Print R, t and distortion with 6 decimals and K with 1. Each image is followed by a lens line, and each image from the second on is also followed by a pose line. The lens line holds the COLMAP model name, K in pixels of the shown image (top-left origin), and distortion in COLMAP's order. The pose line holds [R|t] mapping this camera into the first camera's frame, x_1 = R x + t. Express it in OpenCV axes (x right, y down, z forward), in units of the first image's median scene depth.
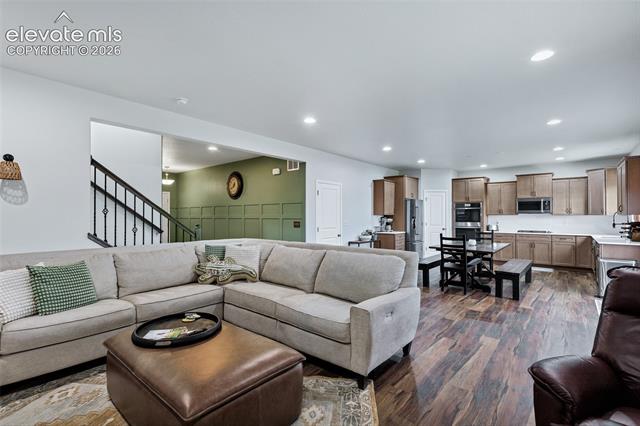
lens RADIAL K [[300.6, 0, 315.3], [0, 300.6, 214.1], [0, 0, 1]] dist [0.005868, -0.001760]
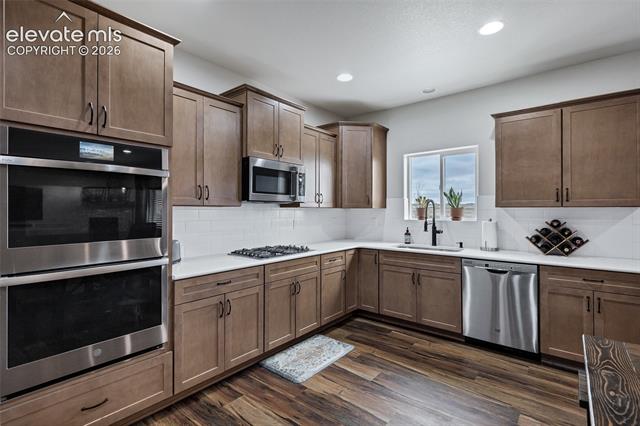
lens RADIAL K [[300.6, 0, 323.9], [0, 300.6, 209.2], [0, 0, 1]] dist [0.005868, -0.001760]
pose [[-0.045062, 0.003708, 0.998977, 0.347135], [-0.006884, 0.999968, -0.004022, 0.007069], [-0.998960, -0.007058, -0.045036, 0.963983]]
